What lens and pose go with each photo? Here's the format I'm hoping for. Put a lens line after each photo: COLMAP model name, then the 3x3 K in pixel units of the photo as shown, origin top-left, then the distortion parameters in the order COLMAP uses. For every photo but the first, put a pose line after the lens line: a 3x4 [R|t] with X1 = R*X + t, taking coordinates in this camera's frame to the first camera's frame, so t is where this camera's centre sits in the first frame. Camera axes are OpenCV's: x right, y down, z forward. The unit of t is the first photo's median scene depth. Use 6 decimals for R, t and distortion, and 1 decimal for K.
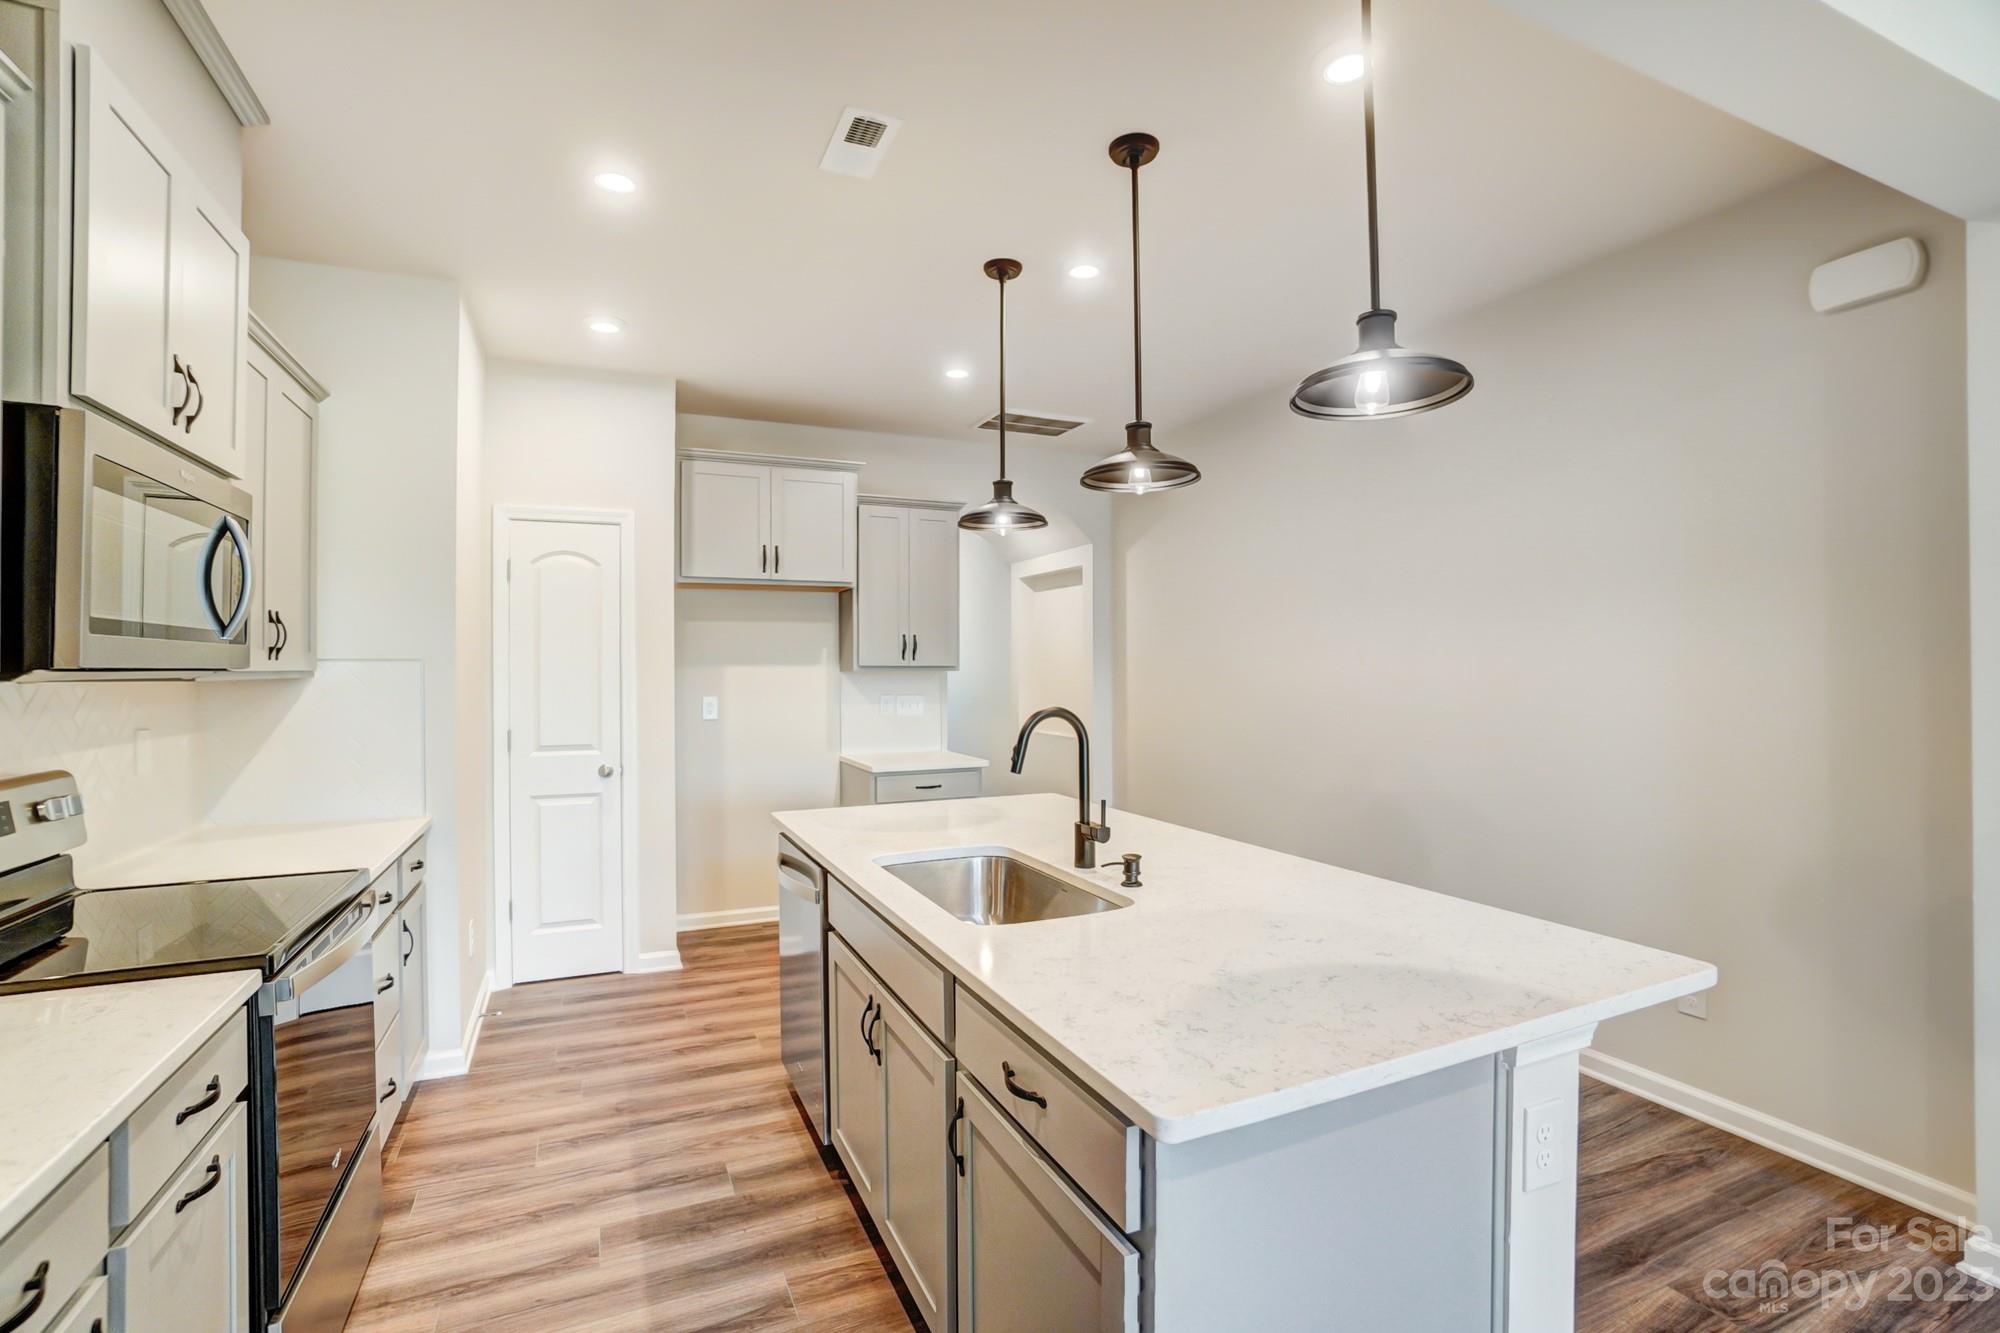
lens RADIAL K [[908.2, 0, 999.0], [0, 908.2, 650.3], [0, 0, 1]] dist [-0.024507, 0.000012]
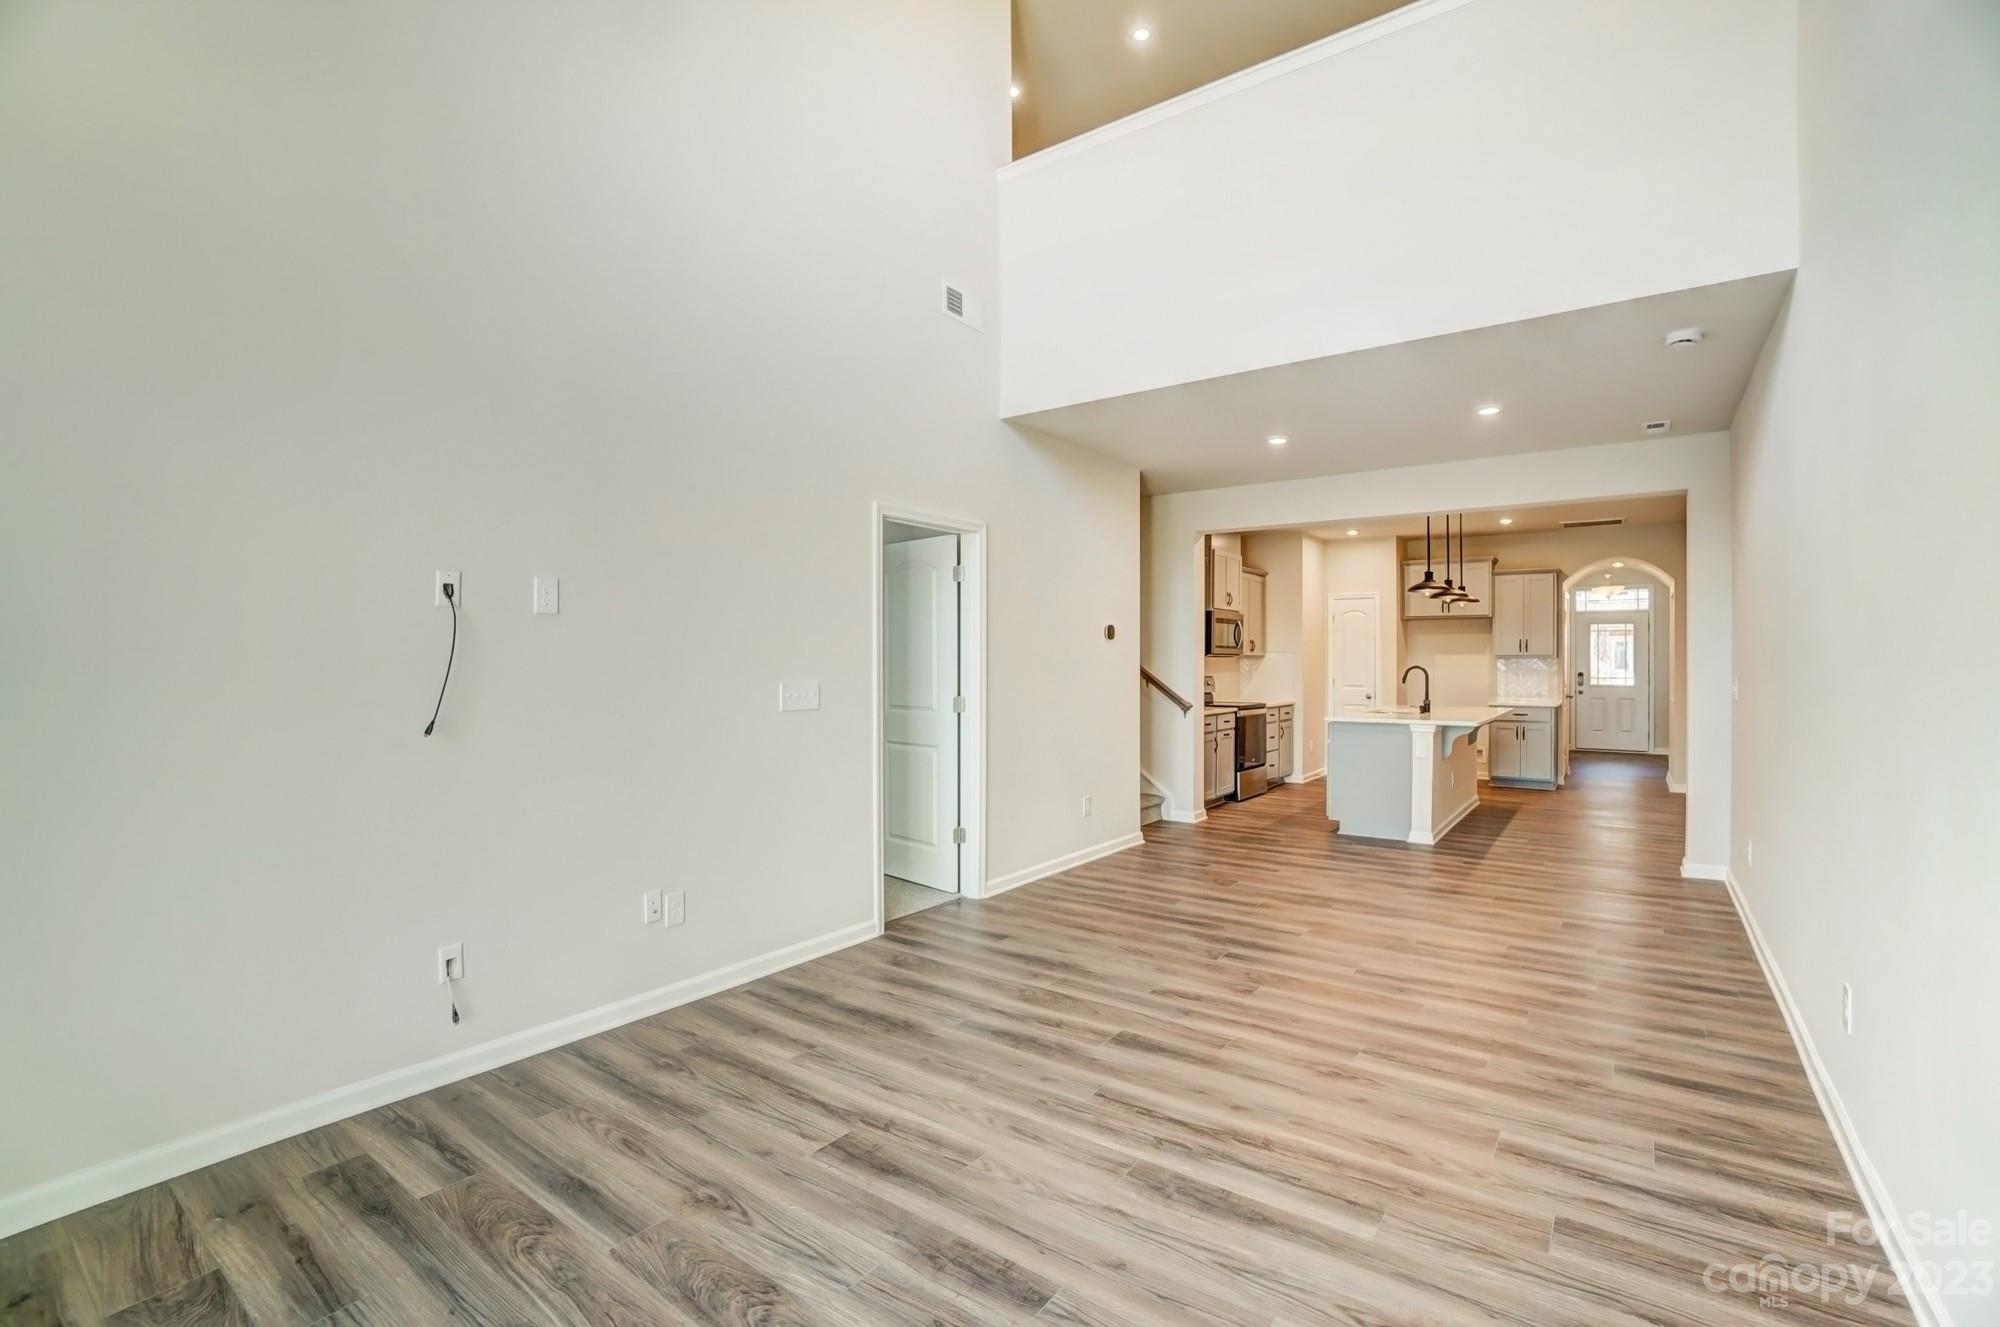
lens RADIAL K [[914.0, 0, 992.2], [0, 914.0, 654.2], [0, 0, 1]] dist [-0.052993, -0.000069]
pose [[0.500339, 0.001585, -0.865828, 1.631788], [0.009775, 0.999924, 0.007479, -0.017308], [0.865775, -0.012206, 0.500285, -1.558259]]
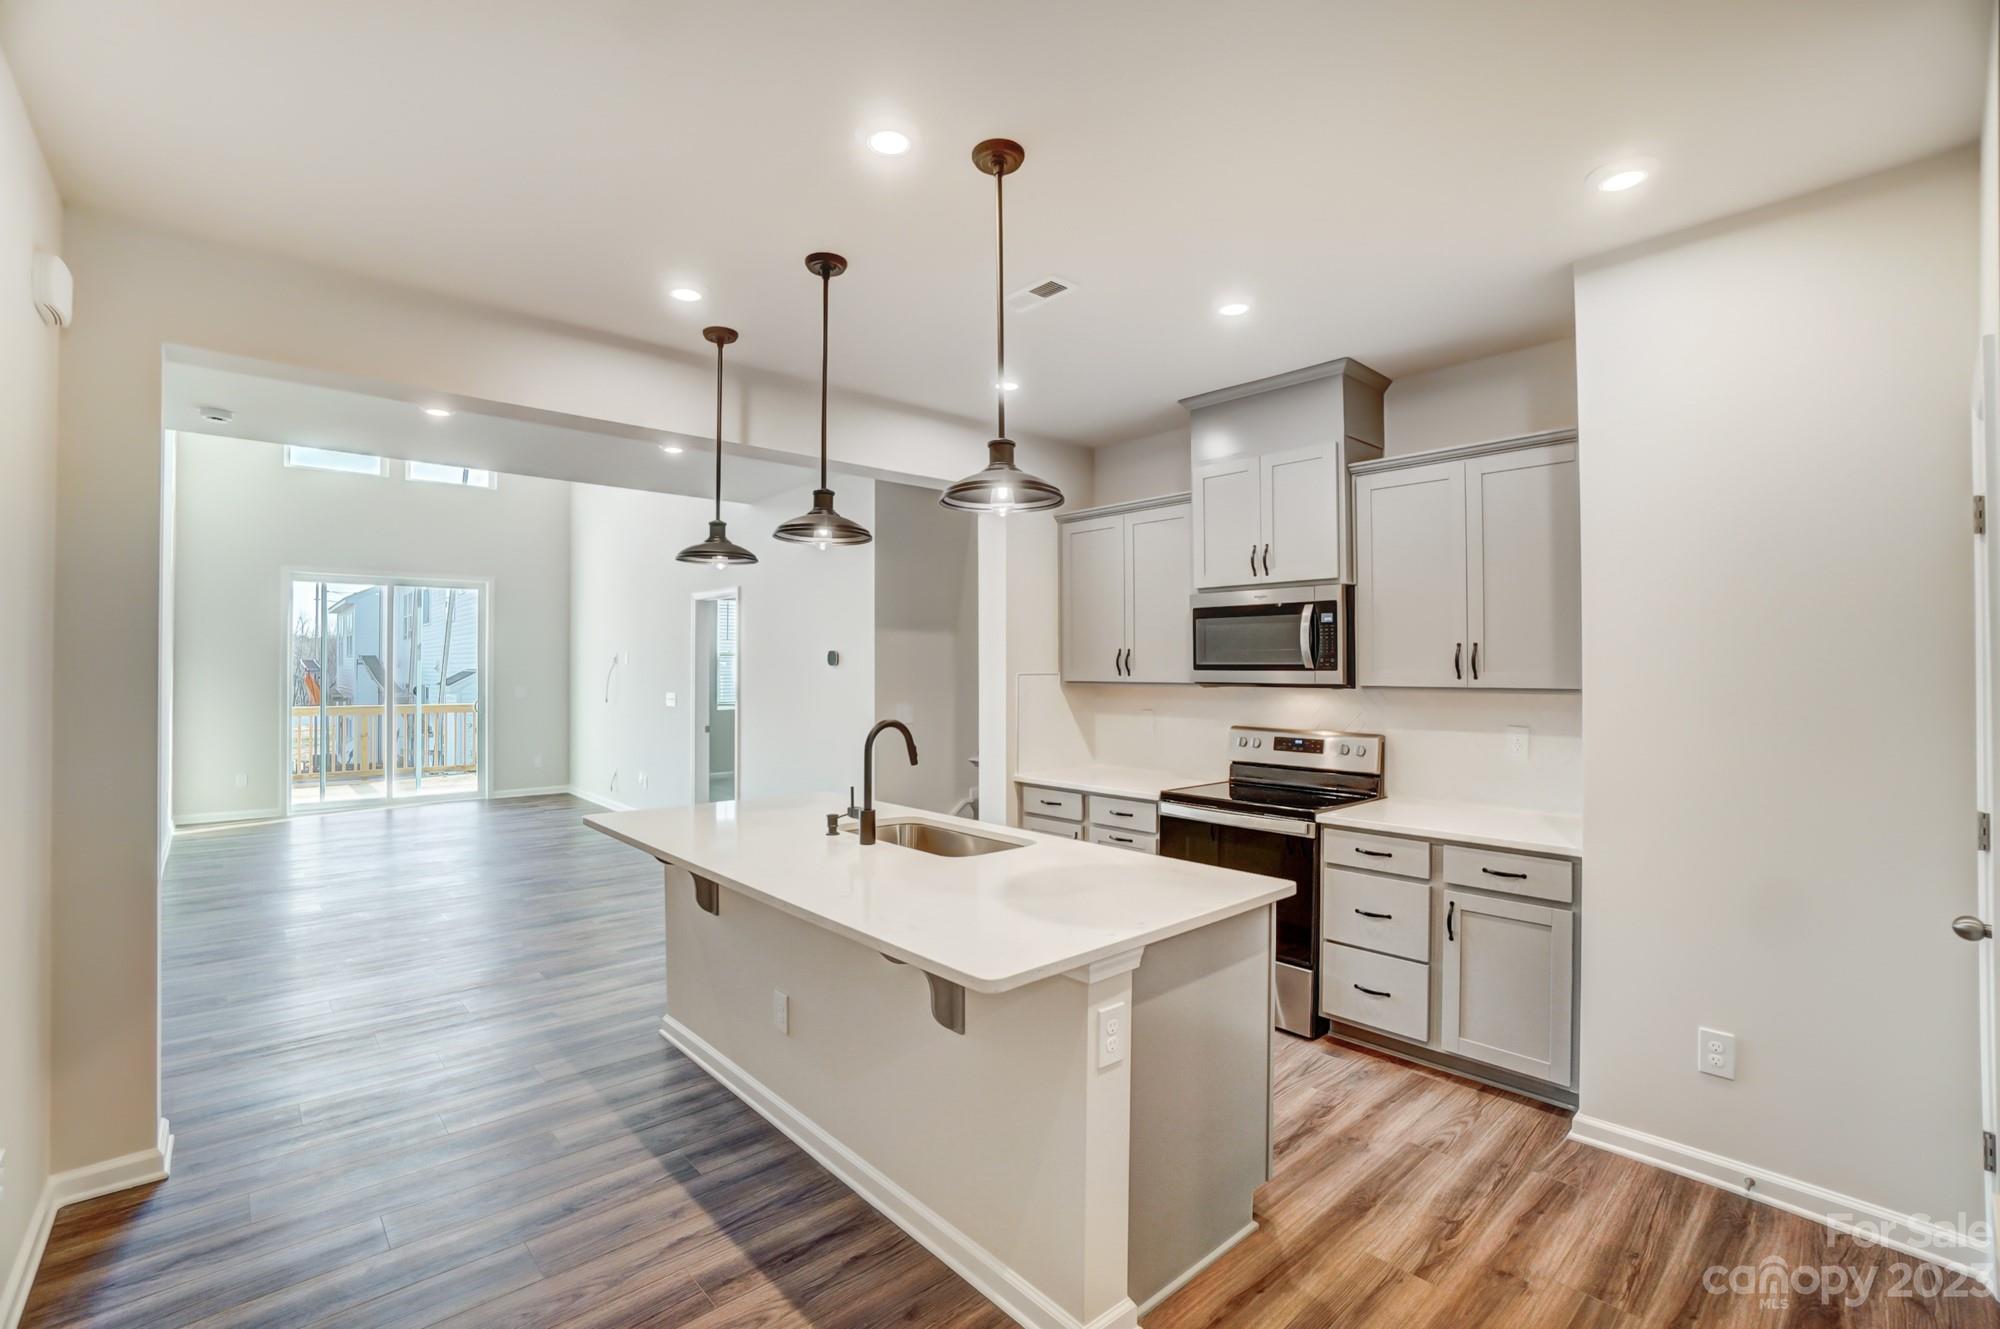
lens RADIAL K [[888.8, 0, 992.0], [0, 888.8, 653.1], [0, 0, 1]] dist [-0.059487, 0.020084]
pose [[-0.953575, 0.000794, -0.301156, 0.222306], [0.011162, 0.999403, -0.032706, 0.005473], [0.300950, -0.034549, -0.953014, 1.677023]]
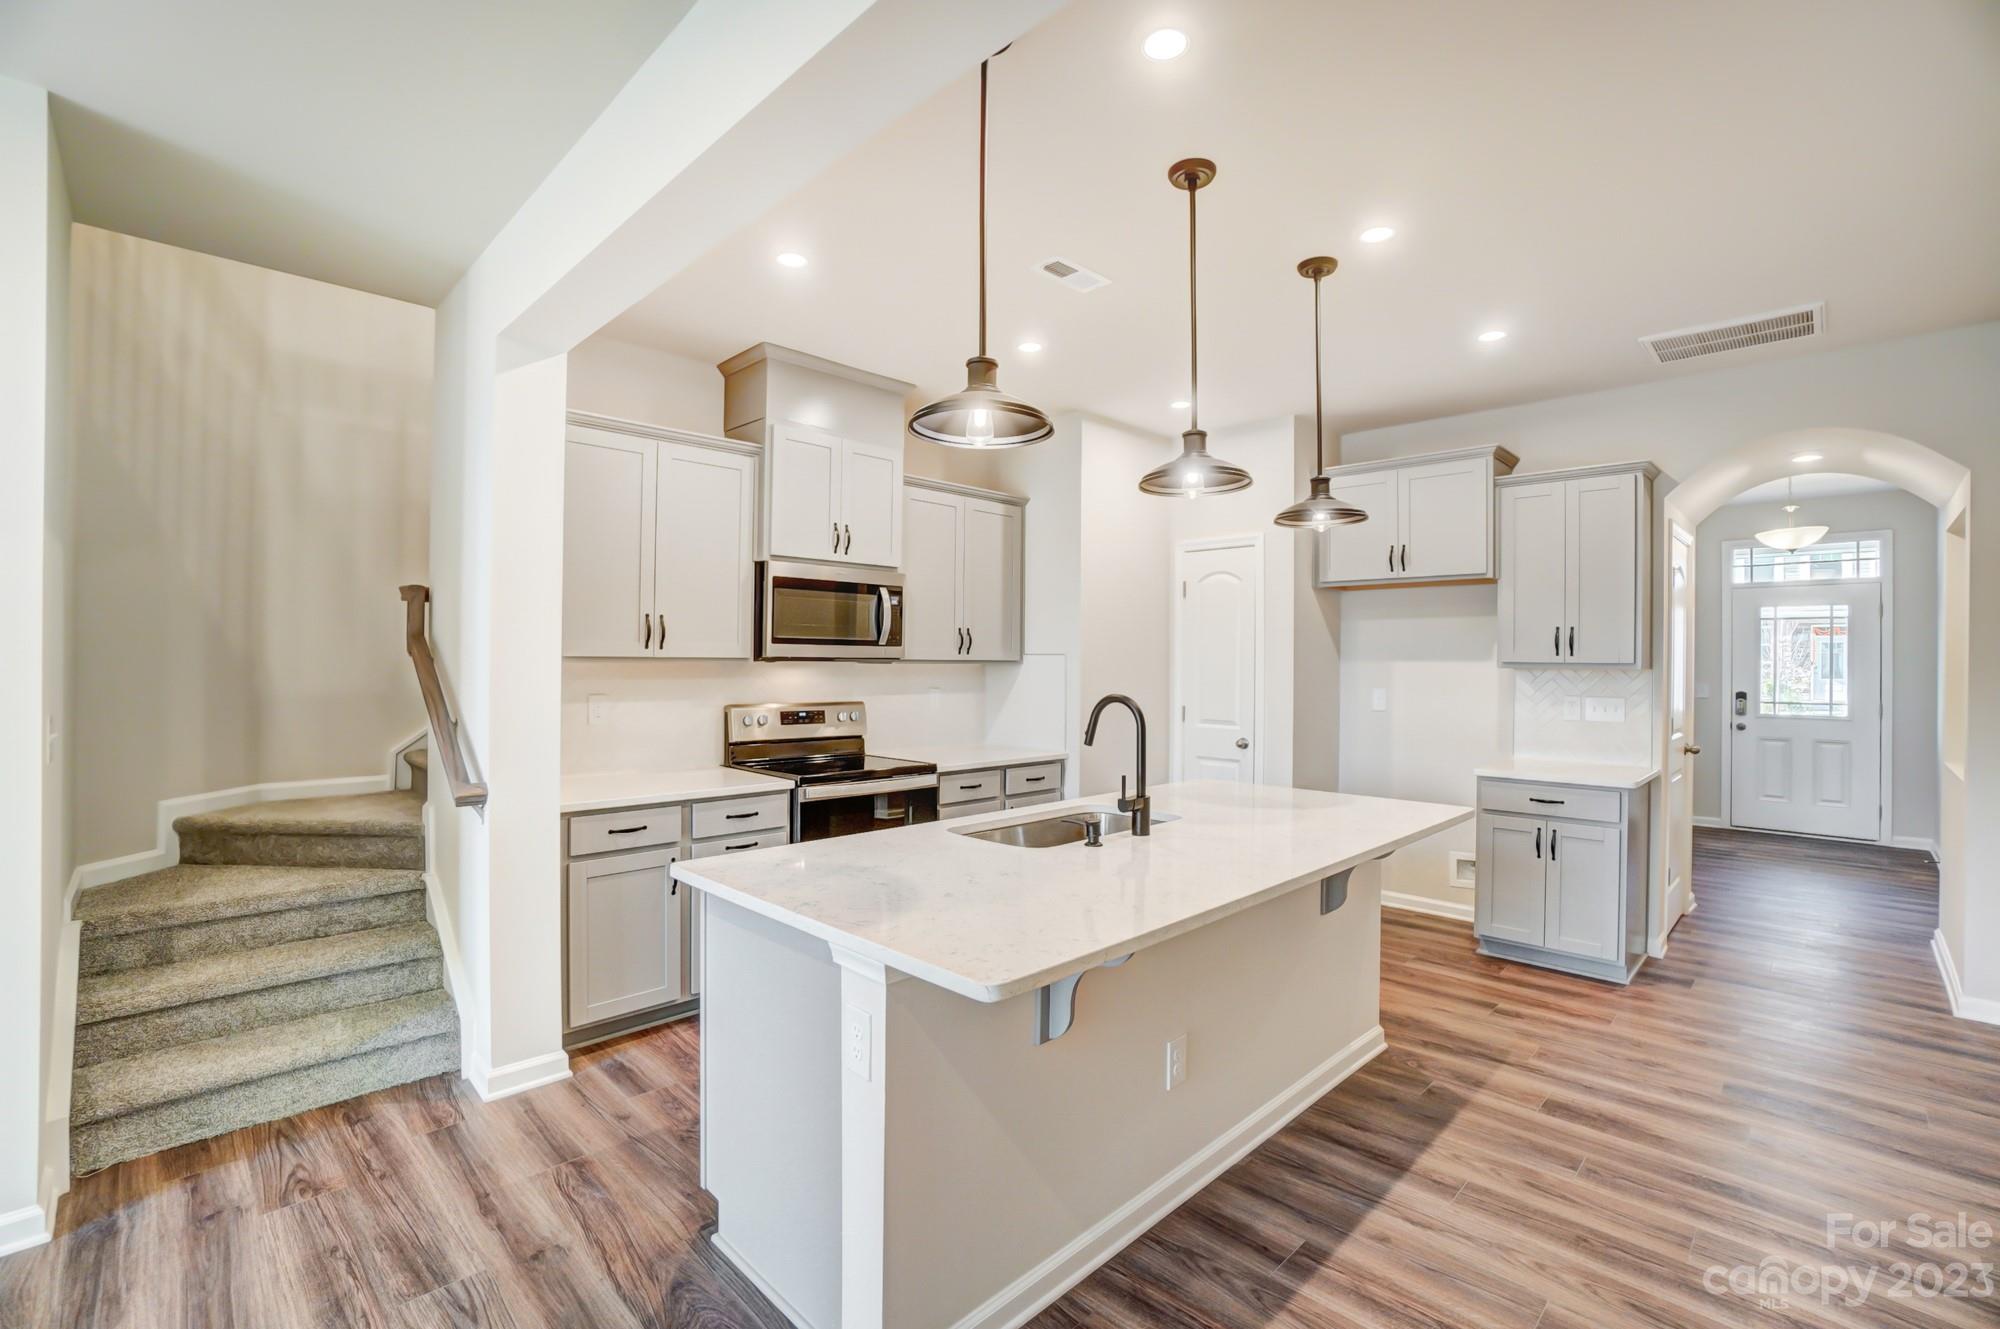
lens RADIAL K [[888.8, 0, 992.0], [0, 888.8, 653.1], [0, 0, 1]] dist [-0.059487, 0.020084]
pose [[0.354297, 0.000973, -0.935132, 0.789771], [0.006836, 0.999970, 0.003631, 0.001670], [0.935108, -0.007679, 0.354280, 0.316656]]
